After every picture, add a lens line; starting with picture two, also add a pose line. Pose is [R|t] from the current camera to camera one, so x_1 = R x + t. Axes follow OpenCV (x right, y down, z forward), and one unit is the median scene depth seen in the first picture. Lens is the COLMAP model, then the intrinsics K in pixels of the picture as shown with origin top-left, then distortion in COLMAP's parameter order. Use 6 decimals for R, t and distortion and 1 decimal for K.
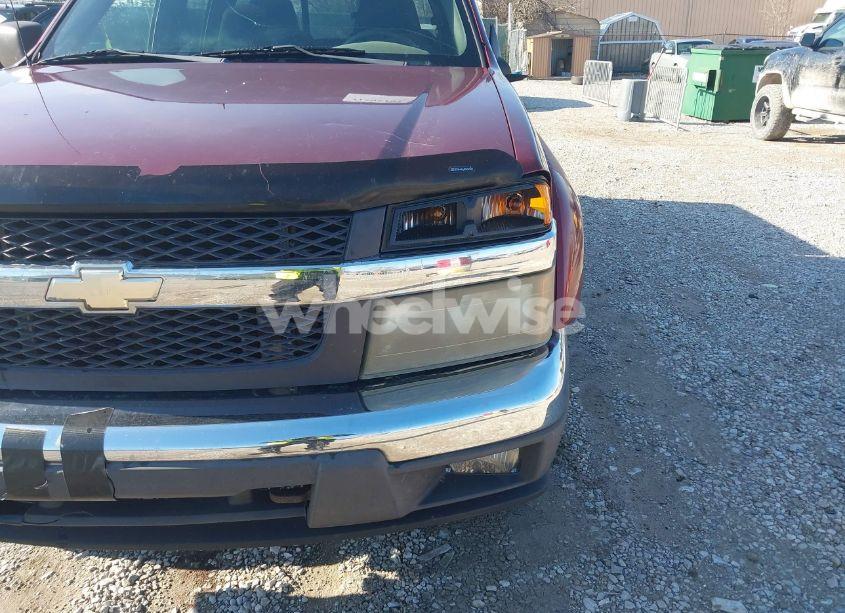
lens RADIAL K [[688.5, 0, 408.1], [0, 688.5, 330.8], [0, 0, 1]] dist [0.005567, -0.009675]
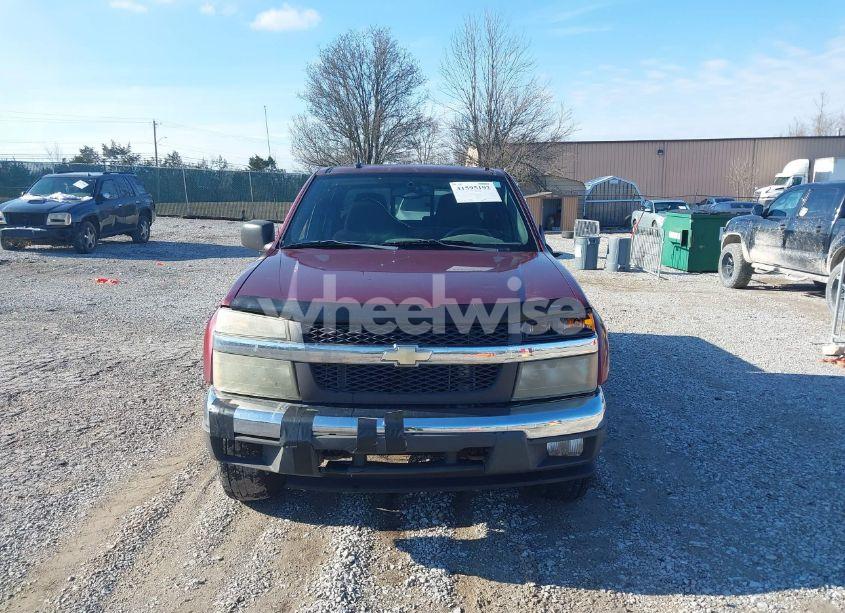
lens RADIAL K [[663.1, 0, 419.5], [0, 663.1, 345.4], [0, 0, 1]] dist [0.003447, -0.003529]
pose [[0.999902, 0.003626, 0.013519, -0.042383], [-0.001159, 0.983993, -0.178201, 0.029447], [-0.013949, 0.178168, 0.983901, -0.115802]]
